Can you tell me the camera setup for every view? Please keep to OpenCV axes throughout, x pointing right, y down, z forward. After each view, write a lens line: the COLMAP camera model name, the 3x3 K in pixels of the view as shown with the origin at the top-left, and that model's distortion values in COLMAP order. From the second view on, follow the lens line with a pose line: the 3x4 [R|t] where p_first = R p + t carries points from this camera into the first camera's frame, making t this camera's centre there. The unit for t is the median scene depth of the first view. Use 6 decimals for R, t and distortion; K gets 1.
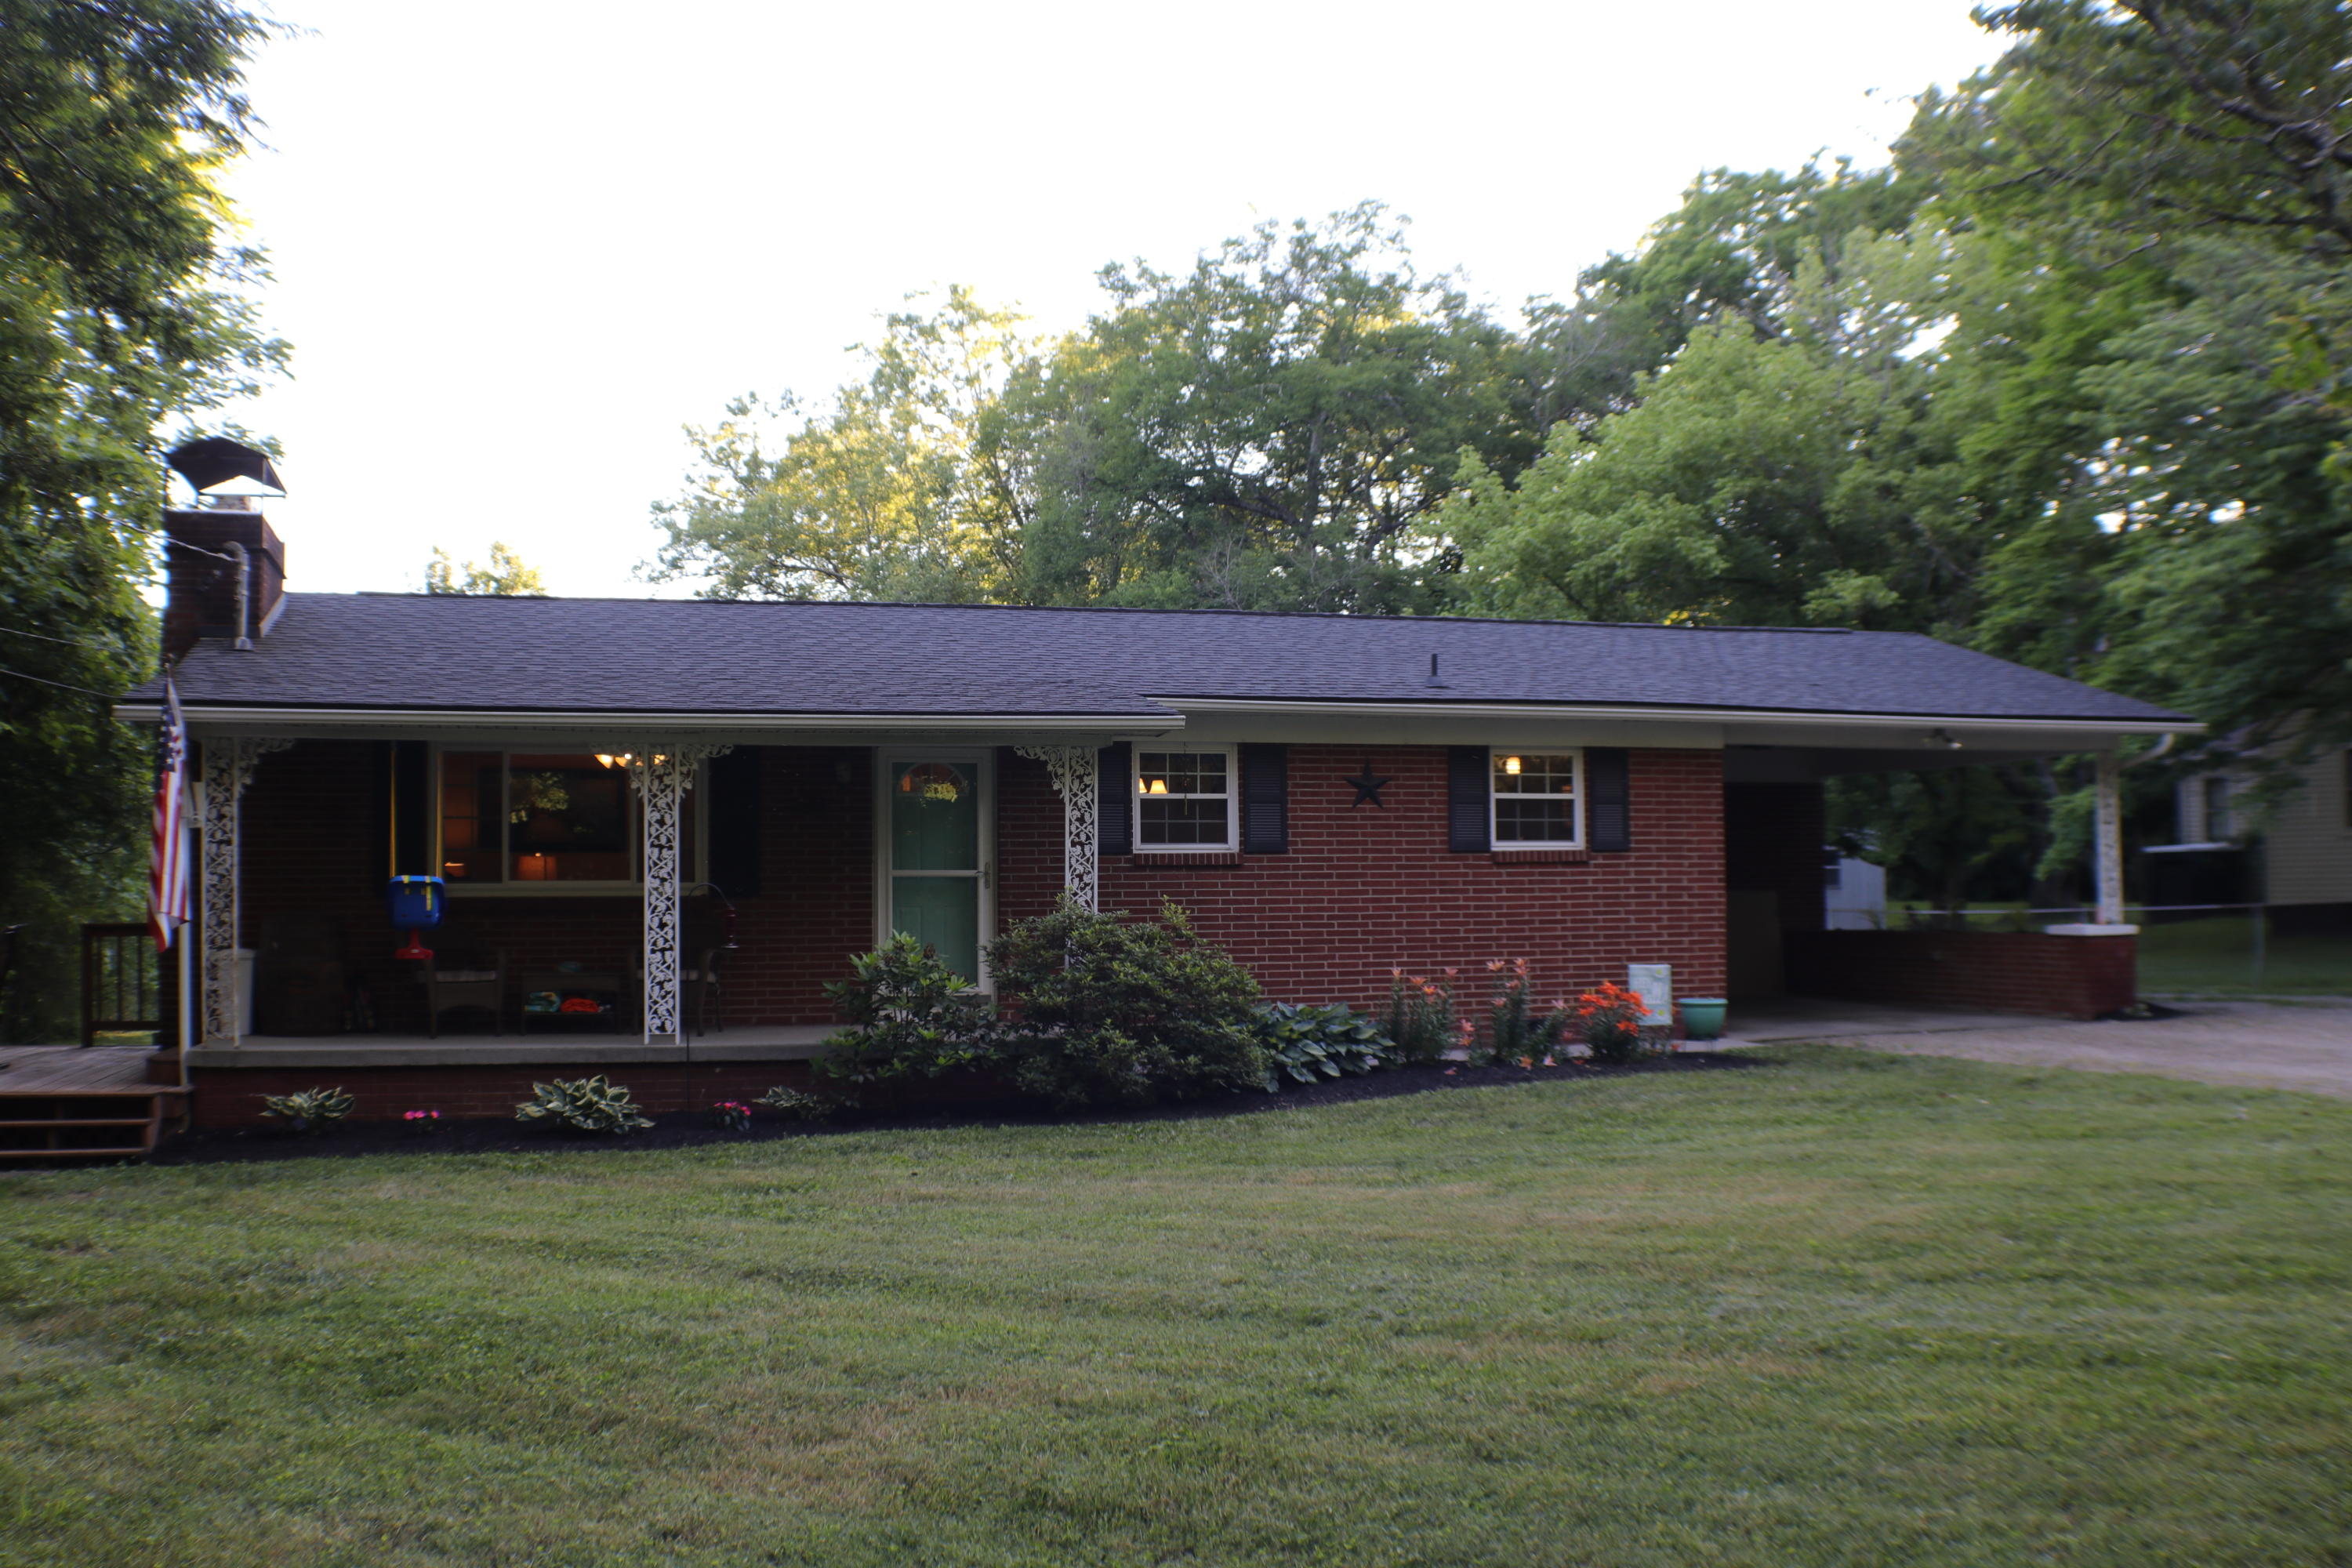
lens RADIAL K [[2234.1, 0, 1094.2], [0, 2234.1, 785.4], [0, 0, 1]] dist [-0.206383, 0.110898]
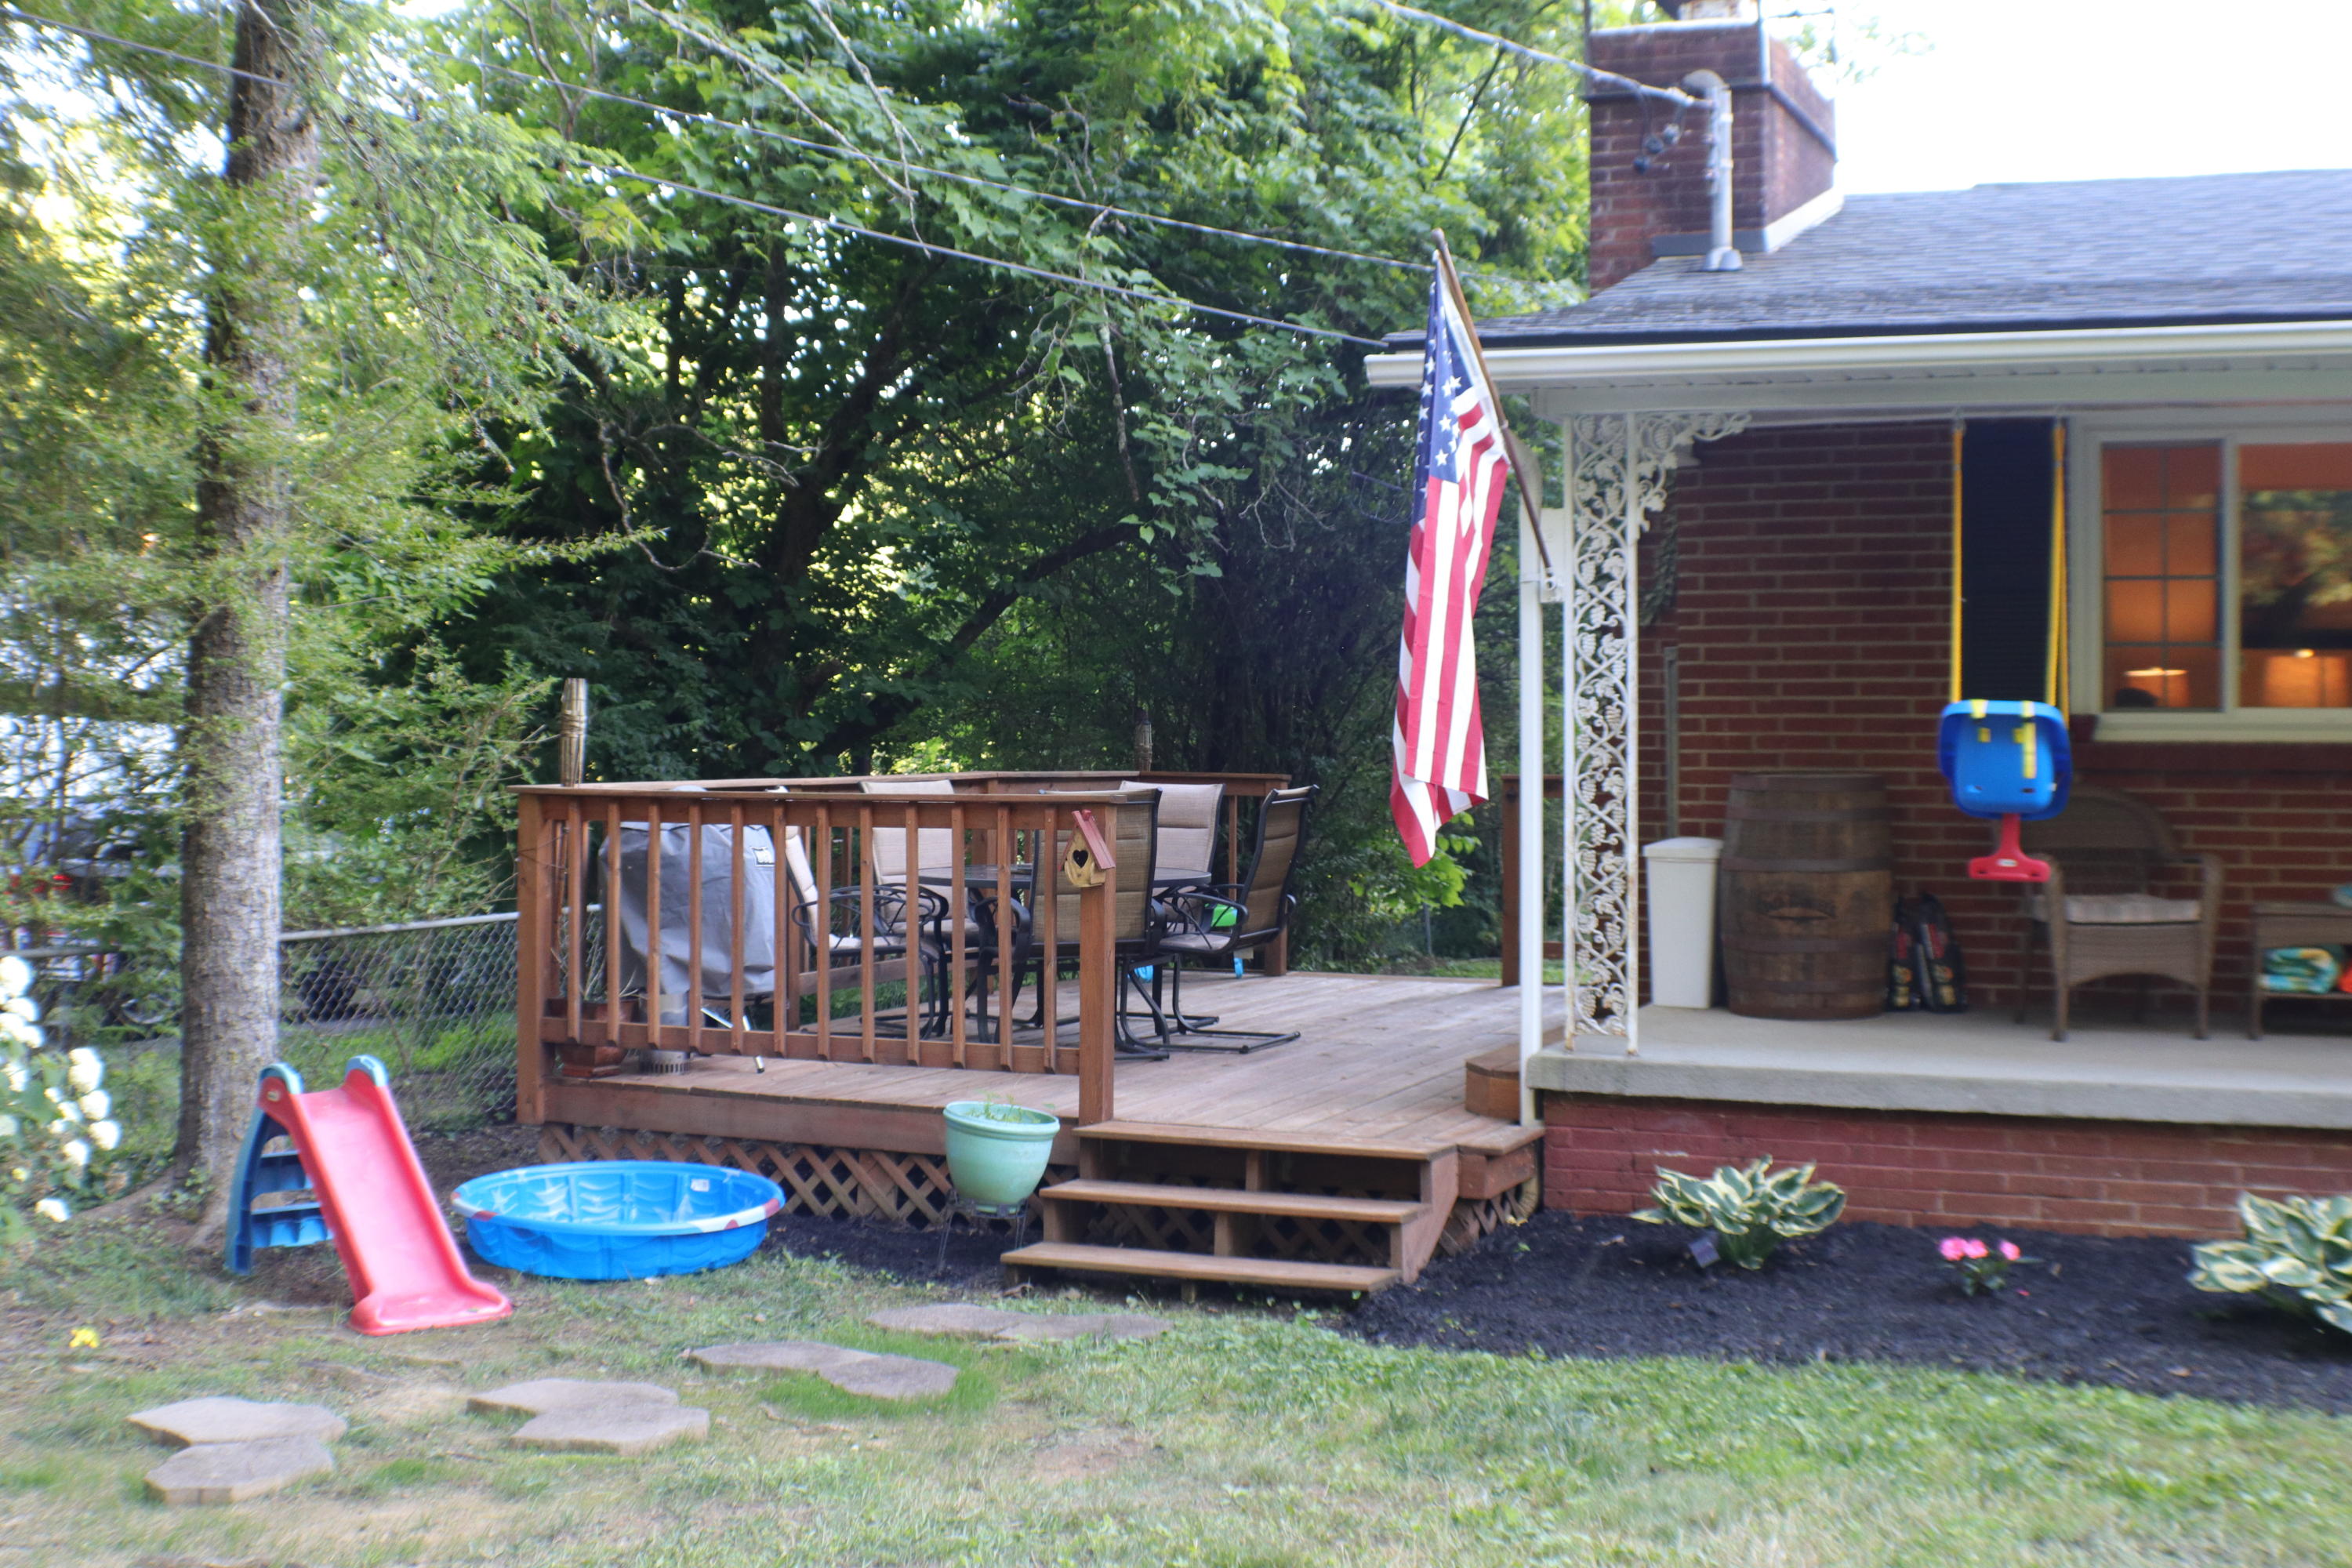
lens RADIAL K [[2757.8, 0, 1176.0], [0, 2757.8, 784.0], [0, 0, 1]] dist [-0.164144, 0.010751]
pose [[0.781761, 0.024867, -0.623082, -0.080862], [0.024403, 0.997219, 0.070418, 0.012826], [0.623100, -0.070255, 0.778980, 0.398278]]
